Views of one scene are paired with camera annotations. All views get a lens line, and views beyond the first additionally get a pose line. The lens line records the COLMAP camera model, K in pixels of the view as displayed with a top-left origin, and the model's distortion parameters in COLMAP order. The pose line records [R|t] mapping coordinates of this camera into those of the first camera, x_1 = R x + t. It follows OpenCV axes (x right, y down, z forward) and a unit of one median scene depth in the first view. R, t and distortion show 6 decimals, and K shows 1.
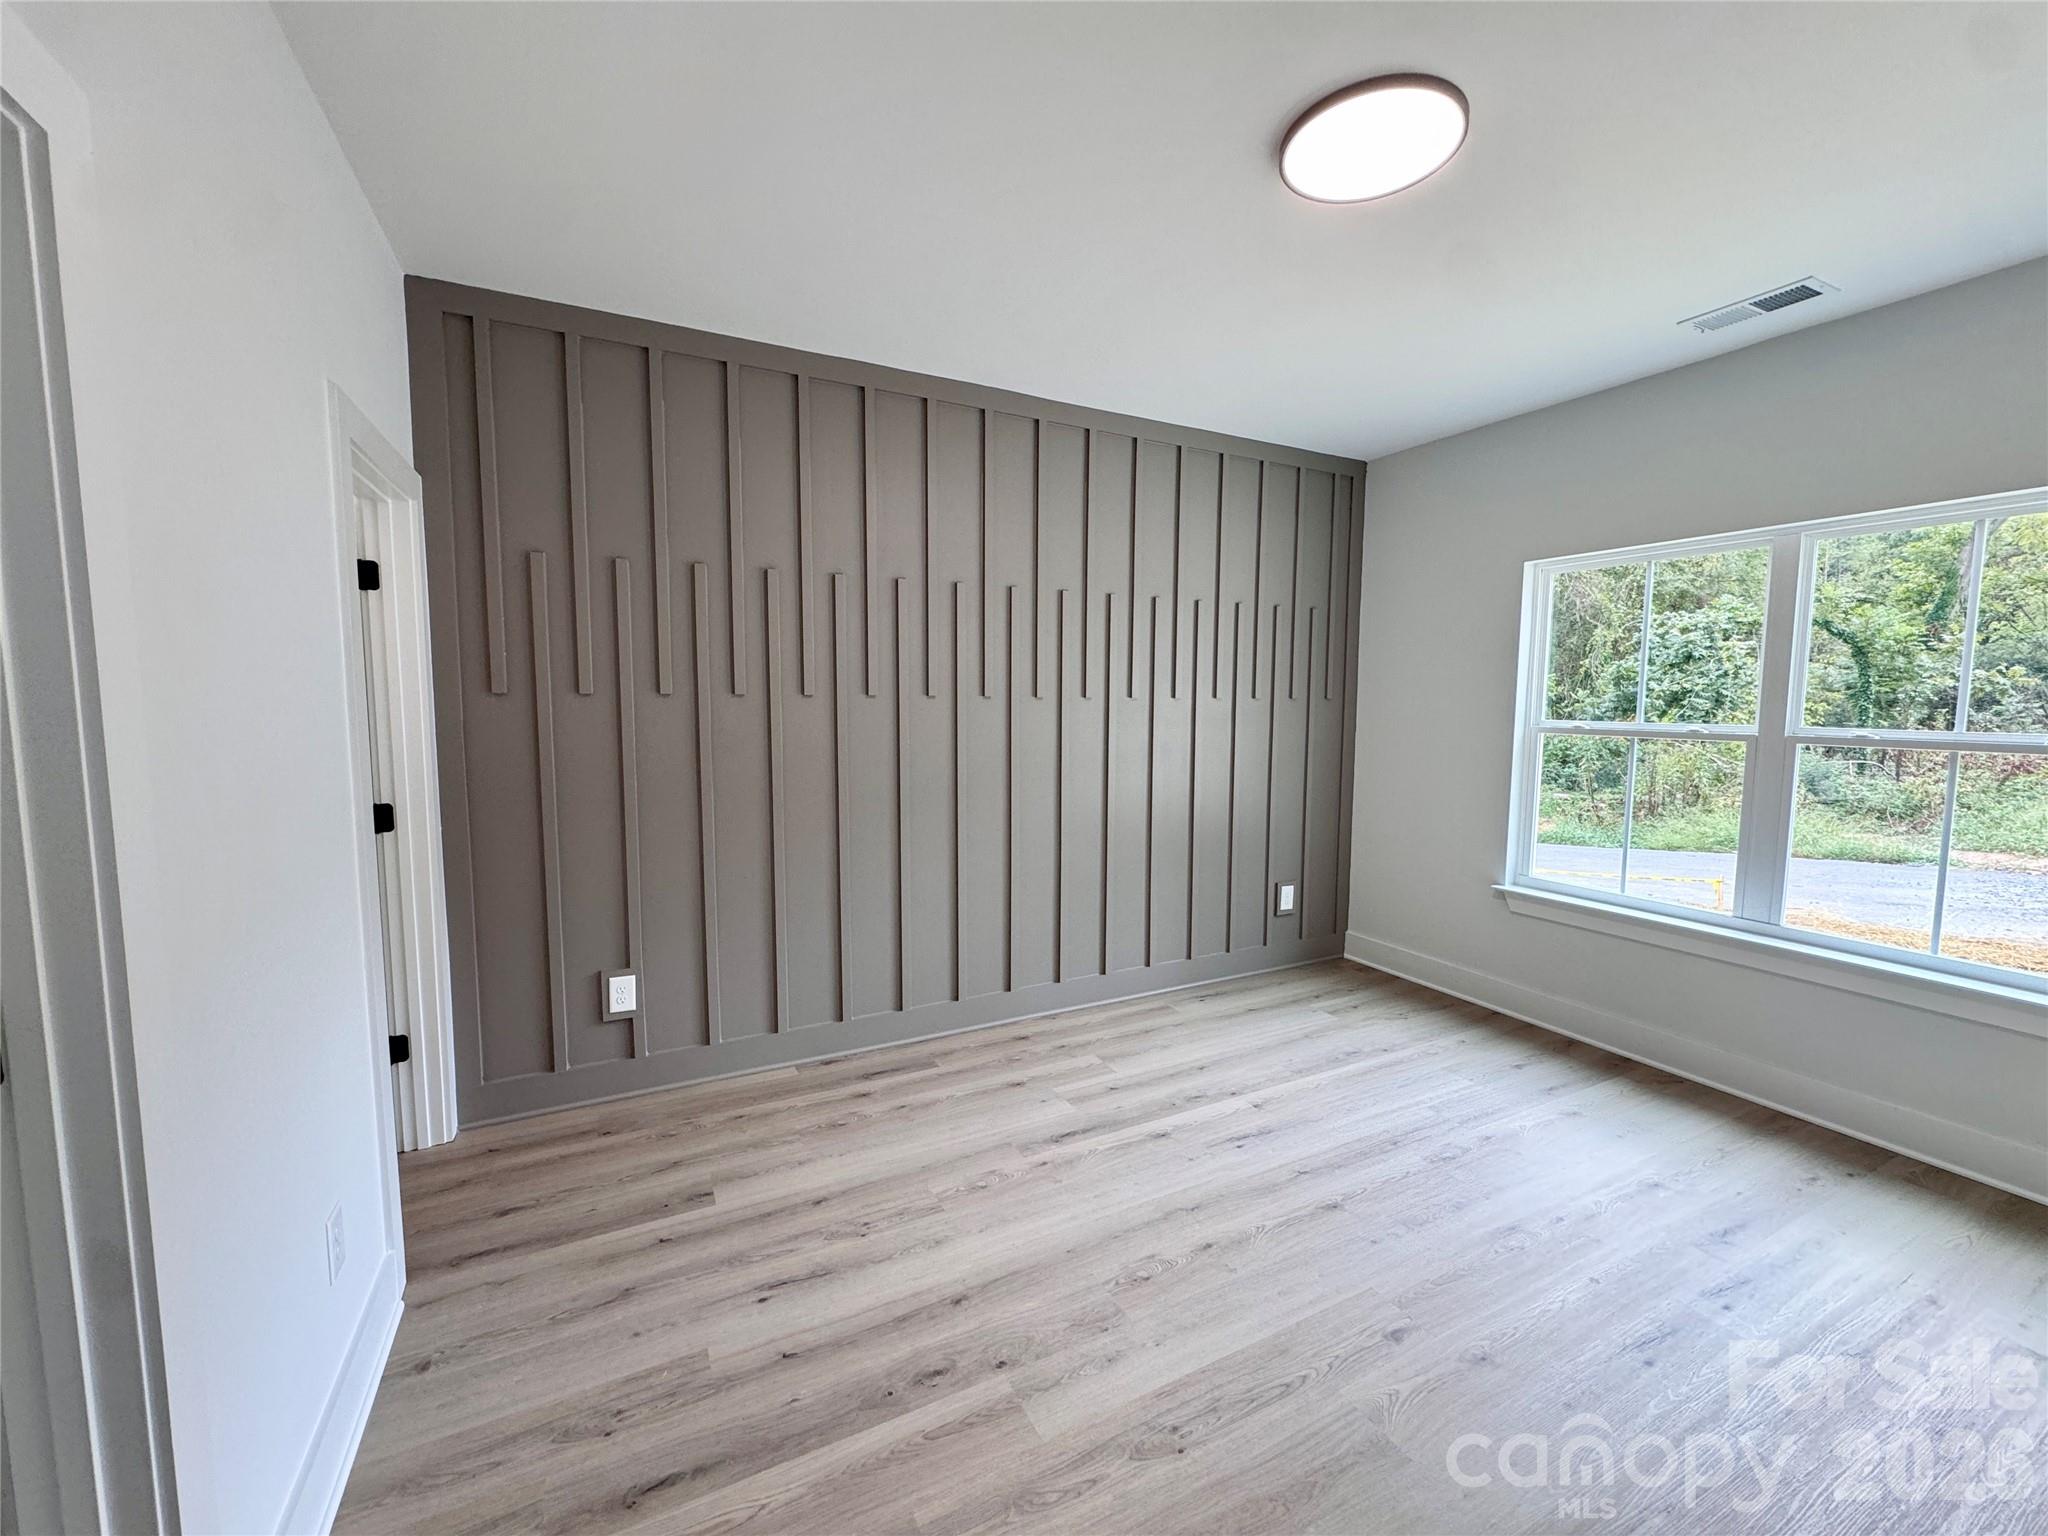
lens RADIAL K [[815.1, 0, 1021.5], [0, 815.1, 767.5], [0, 0, 1]] dist [-0.002568, 0.000119]
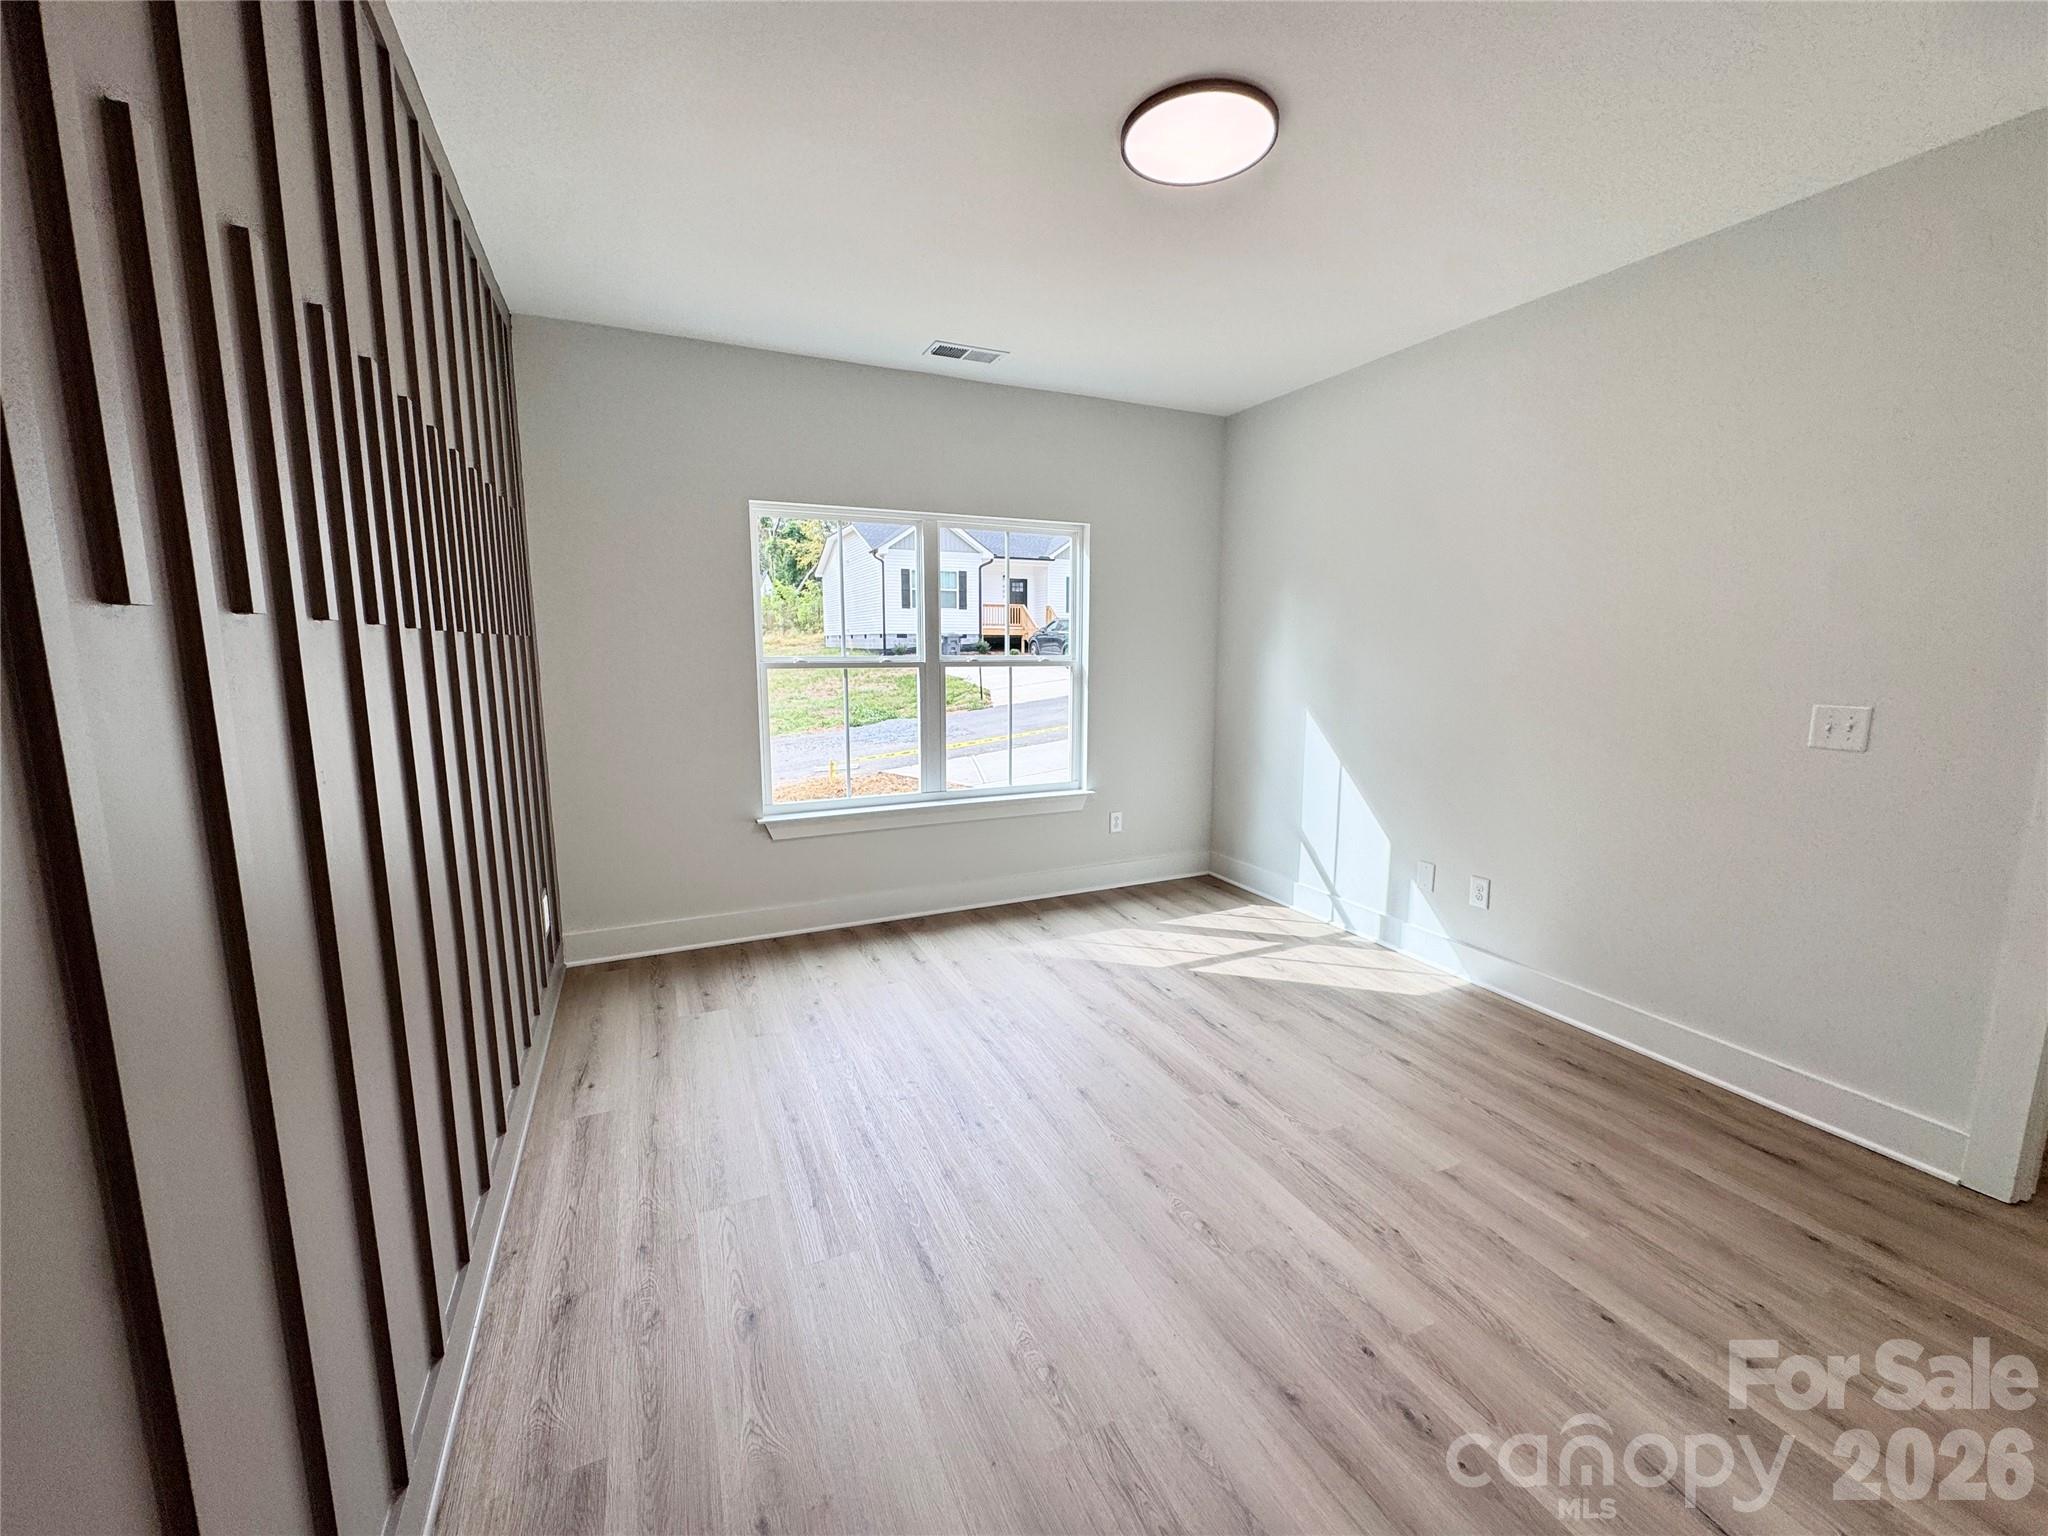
lens RADIAL K [[815.1, 0, 1021.5], [0, 815.1, 767.5], [0, 0, 1]] dist [-0.002568, 0.000119]
pose [[0.035568, -0.154218, 0.987396, -0.466937], [0.085271, 0.984887, 0.150754, -0.054165], [-0.995723, 0.078835, 0.048181, 0.708085]]
